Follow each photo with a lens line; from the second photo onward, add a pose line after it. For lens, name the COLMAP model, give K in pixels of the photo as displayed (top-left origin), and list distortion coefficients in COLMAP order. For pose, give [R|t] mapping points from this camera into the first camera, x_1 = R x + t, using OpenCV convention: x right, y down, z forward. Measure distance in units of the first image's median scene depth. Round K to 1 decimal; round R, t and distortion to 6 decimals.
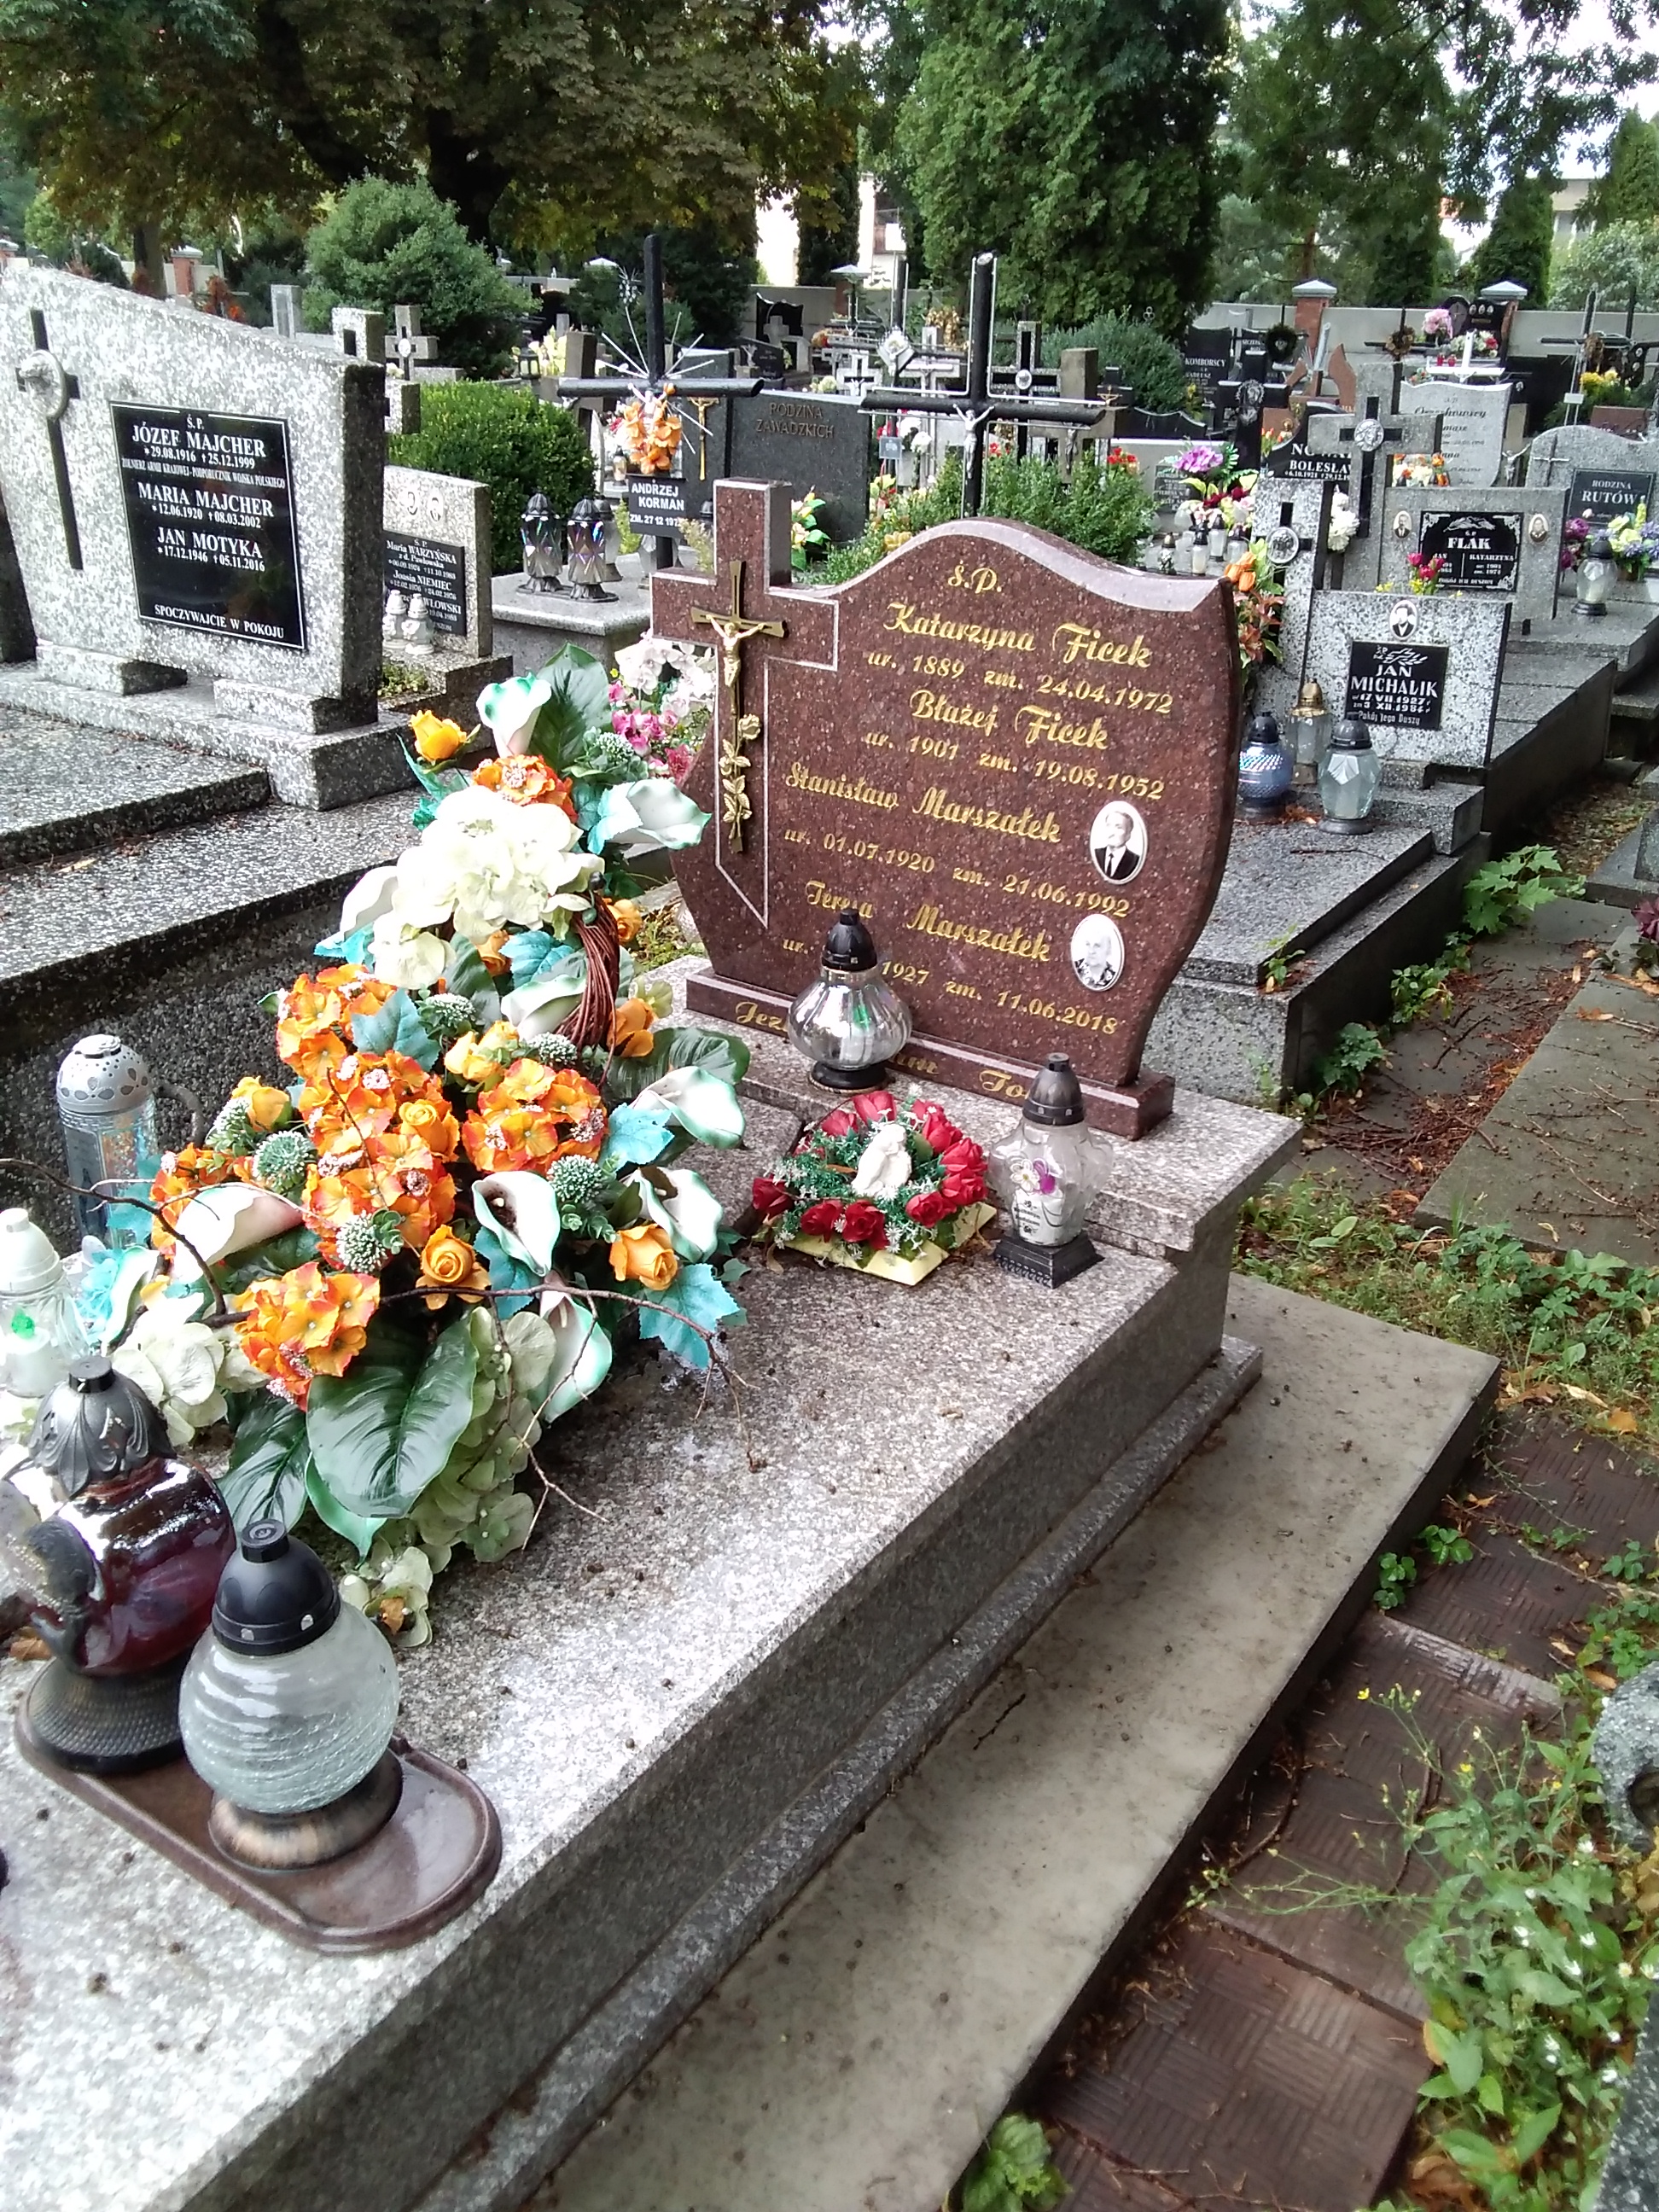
lens RADIAL K [[1844.6, 0, 832.0], [0, 1844.6, 1105.1], [0, 0, 1]] dist [-0.021020, 0.052299]
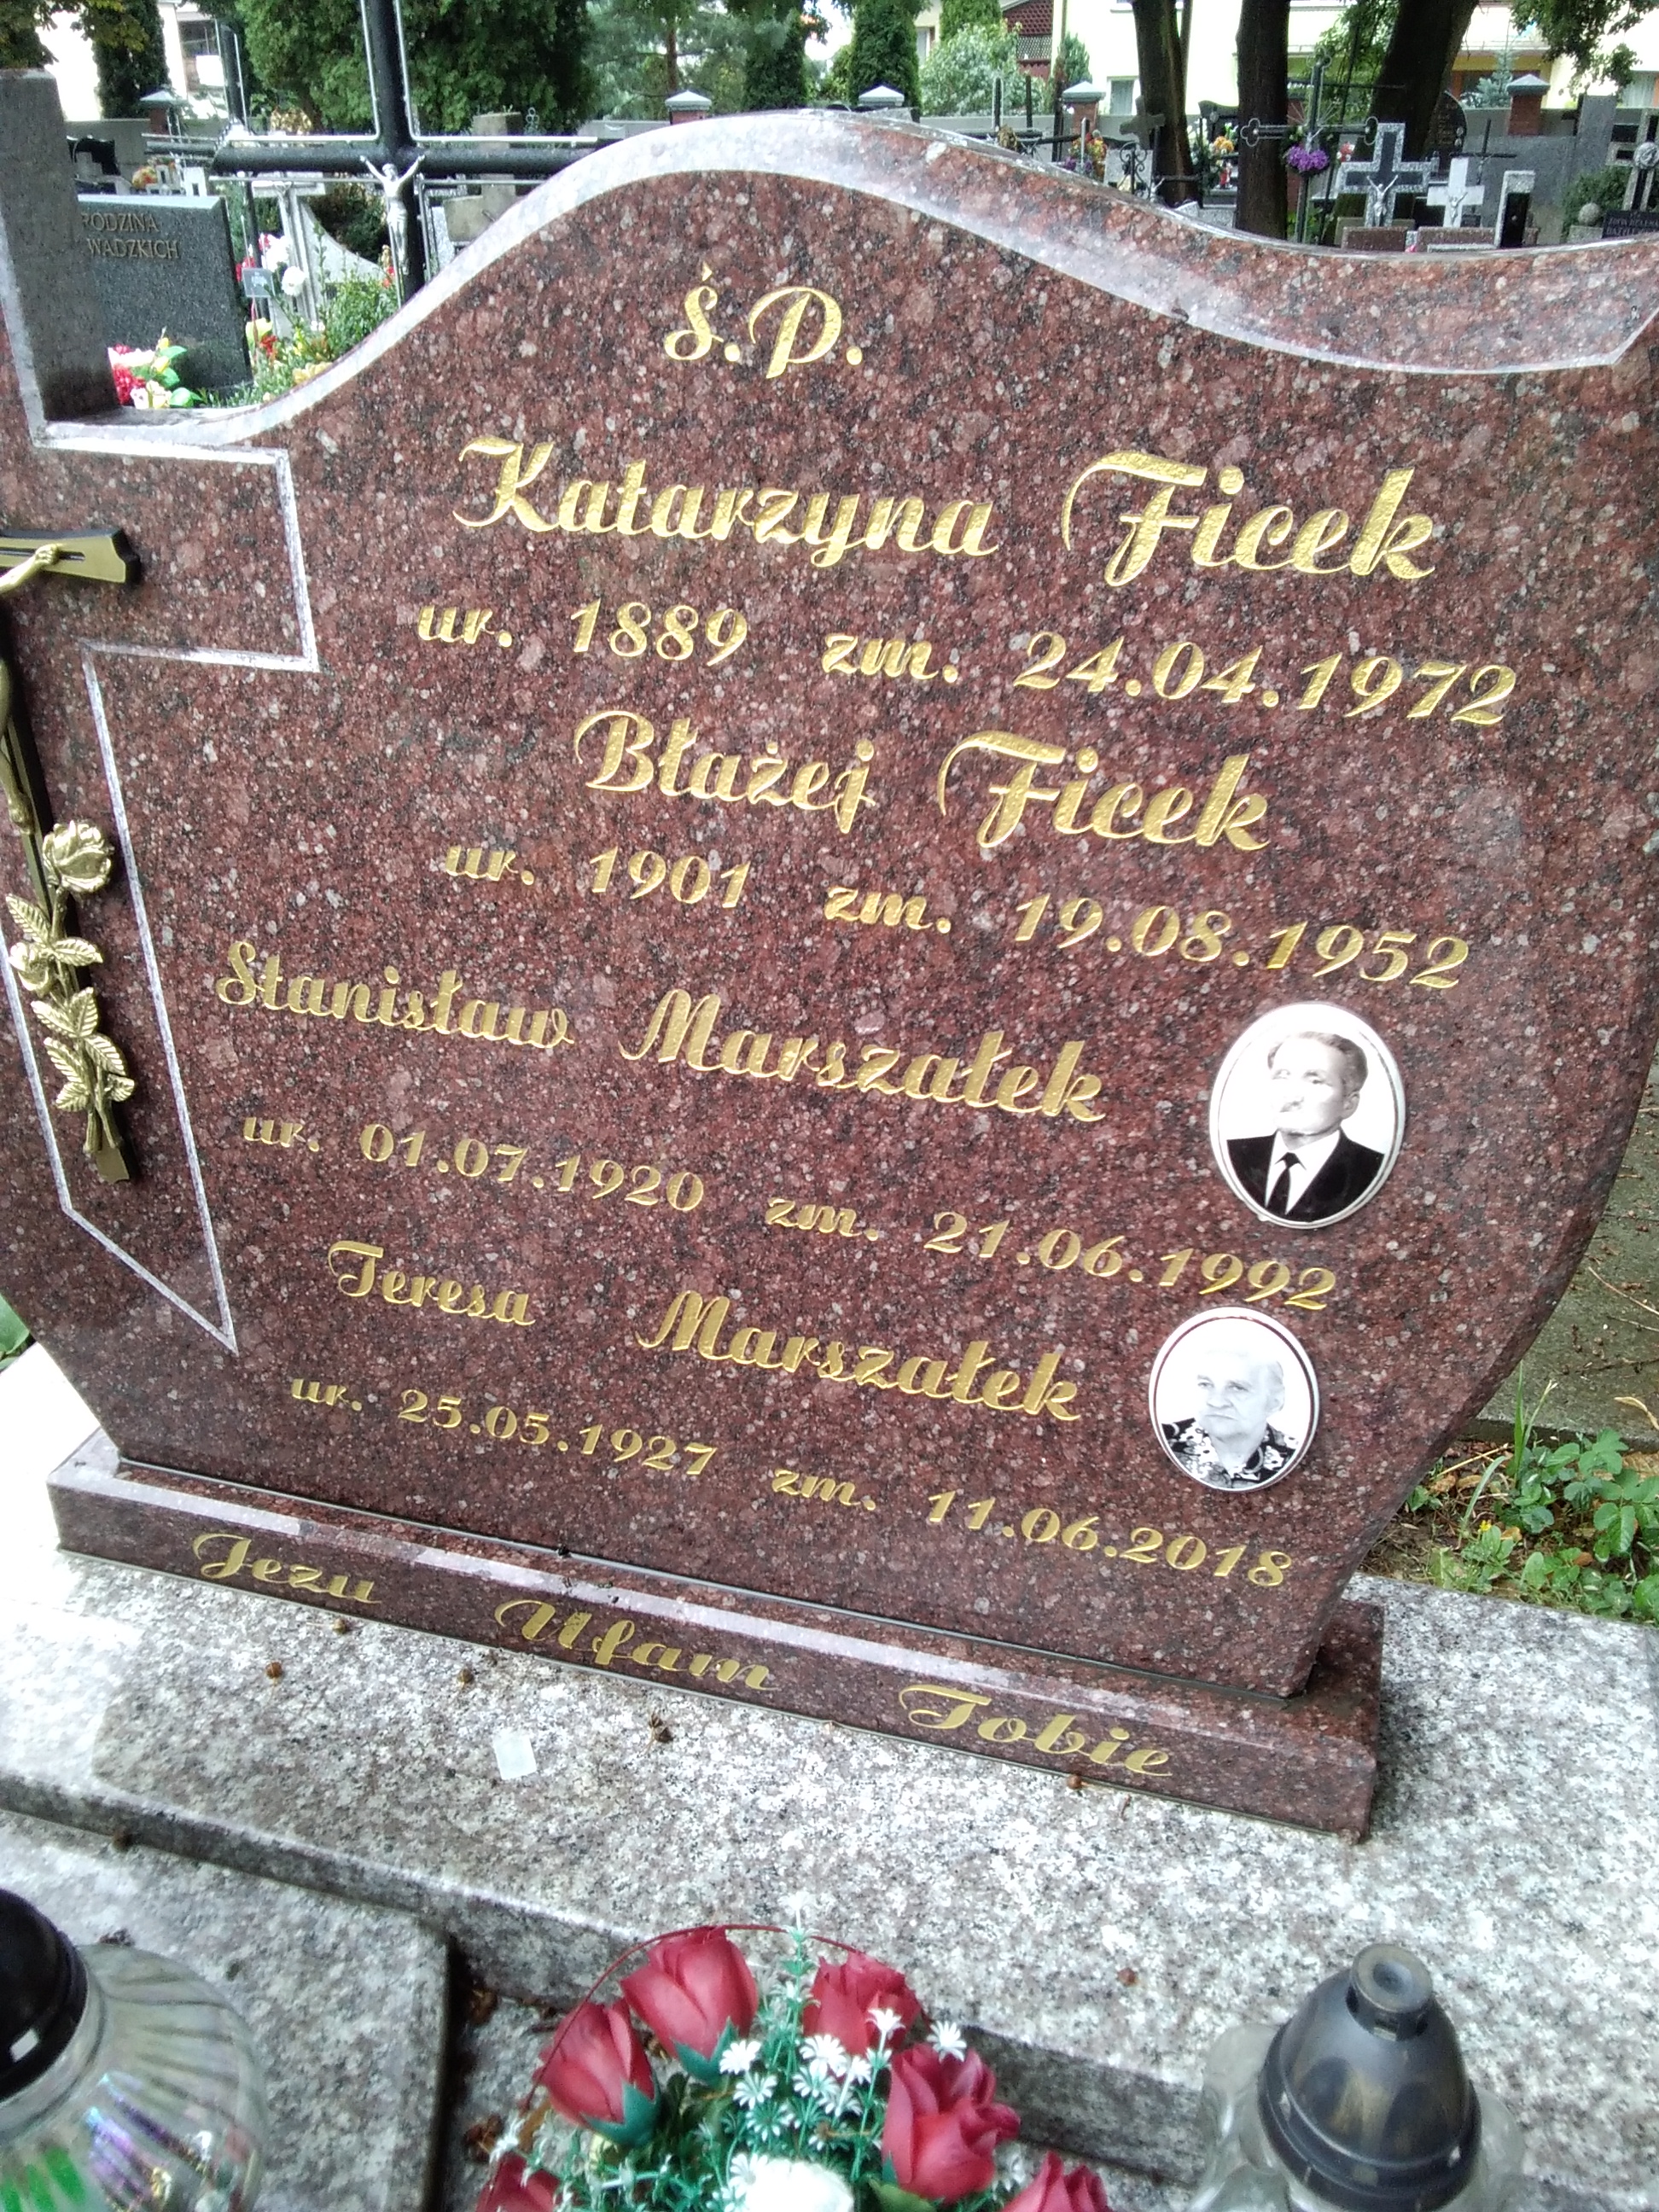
lens RADIAL K [[1844.6, 0, 847.5], [0, 1844.6, 1102.2], [0, 0, 1]] dist [-0.021020, 0.052299]
pose [[0.947354, -0.178130, 0.266064, -0.009131], [0.159369, 0.983044, 0.090696, -0.177632], [-0.277708, -0.043519, 0.959679, 0.667325]]
